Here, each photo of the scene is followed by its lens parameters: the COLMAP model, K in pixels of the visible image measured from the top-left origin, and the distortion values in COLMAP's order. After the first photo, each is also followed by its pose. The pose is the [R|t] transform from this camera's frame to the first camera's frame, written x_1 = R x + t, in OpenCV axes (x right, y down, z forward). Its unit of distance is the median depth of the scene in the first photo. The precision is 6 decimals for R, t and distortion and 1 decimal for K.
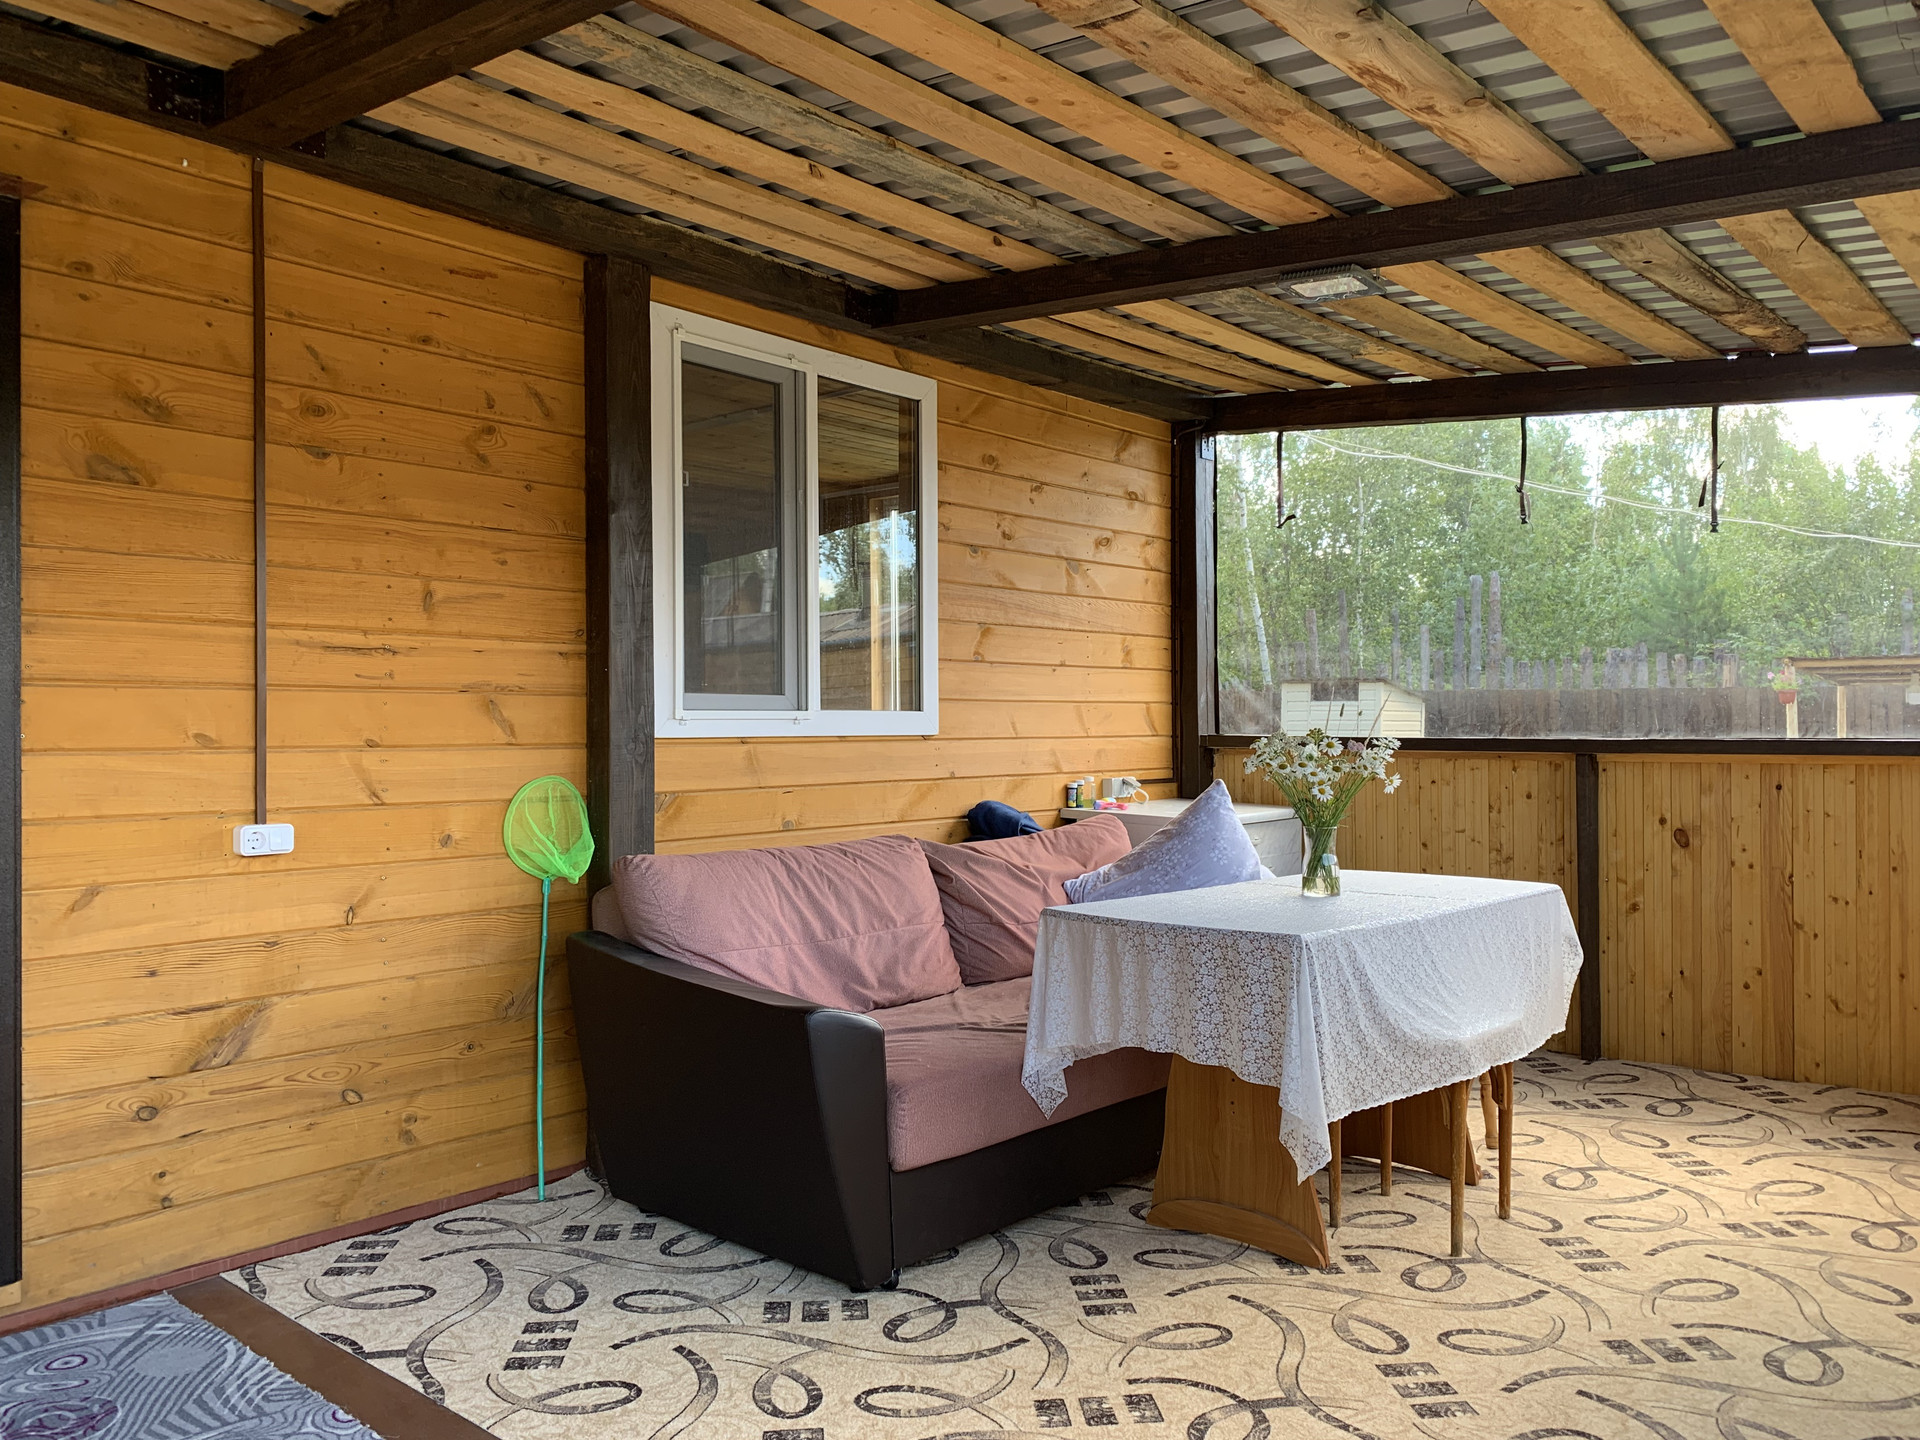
lens RADIAL K [[1479.4, 0, 961.1], [0, 1479.4, 721.3], [0, 0, 1]] dist [0.028594, -0.033593]
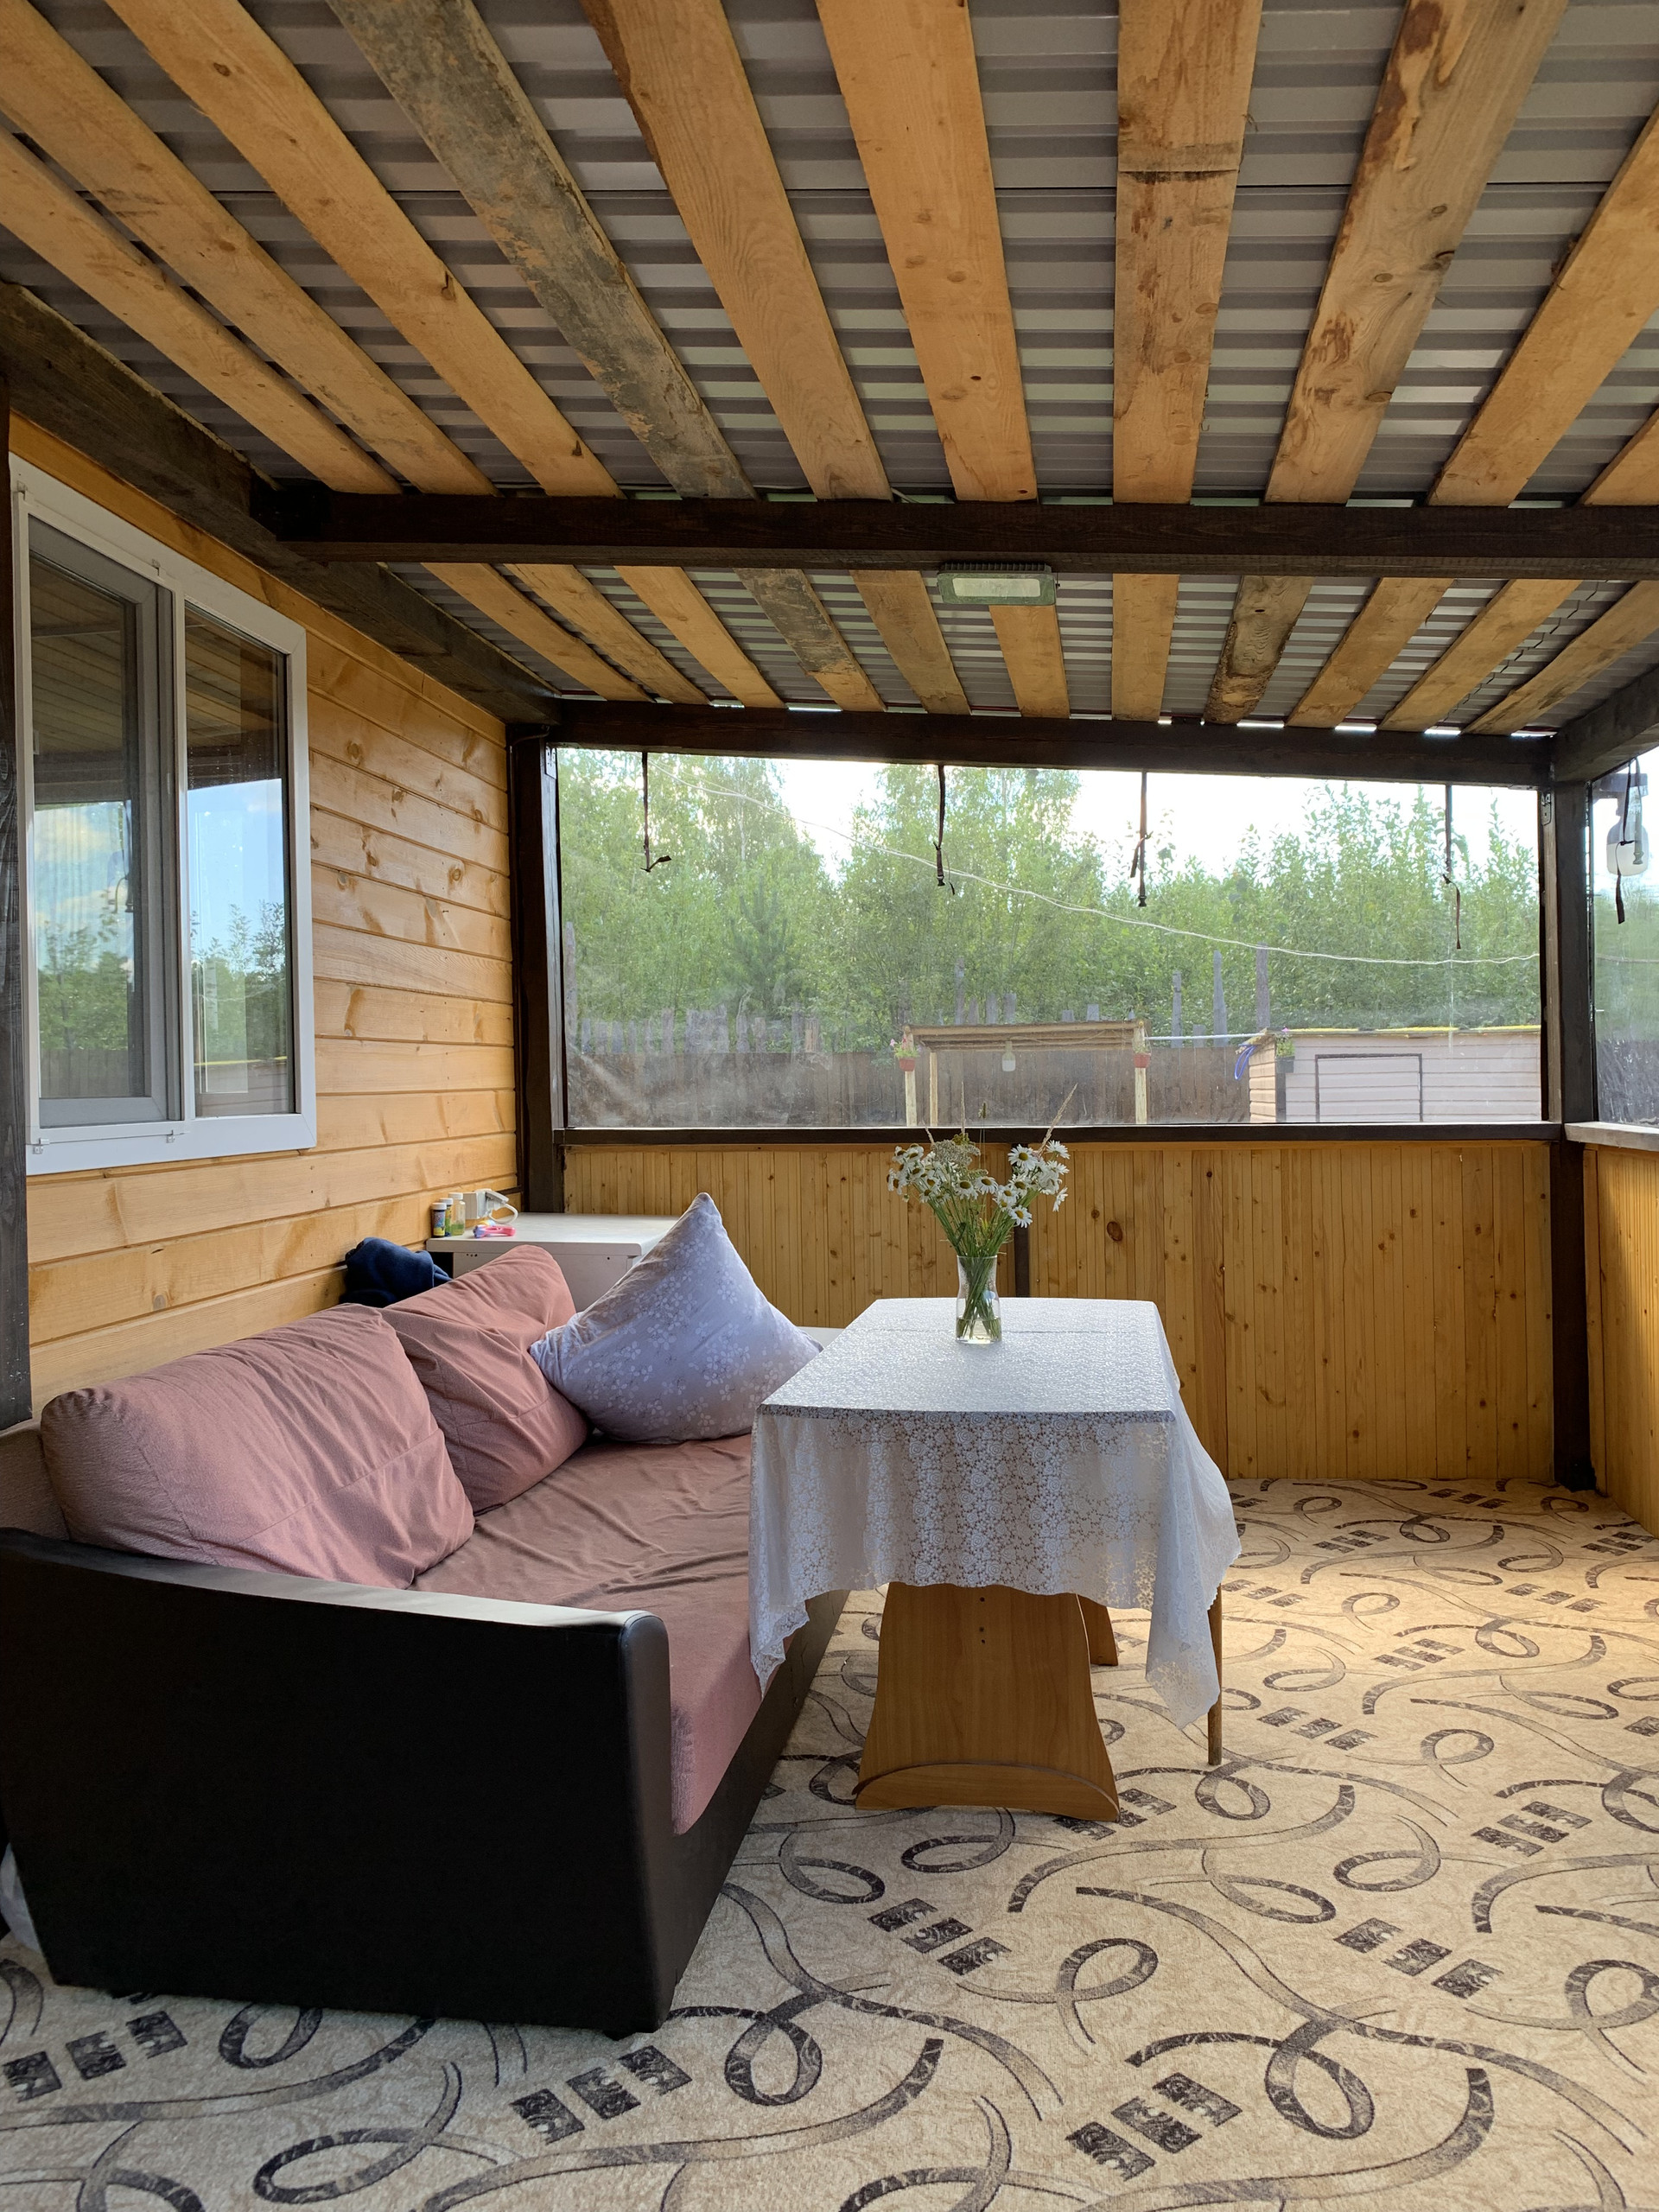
lens RADIAL K [[1704.4, 0, 846.0], [0, 1704.4, 1087.6], [0, 0, 1]] dist [0.028594, -0.033593]
pose [[0.837603, -0.012036, 0.546147, -0.323317], [0.010106, 0.999928, 0.006538, -0.027855], [-0.546186, 0.000044, 0.837664, 0.264951]]
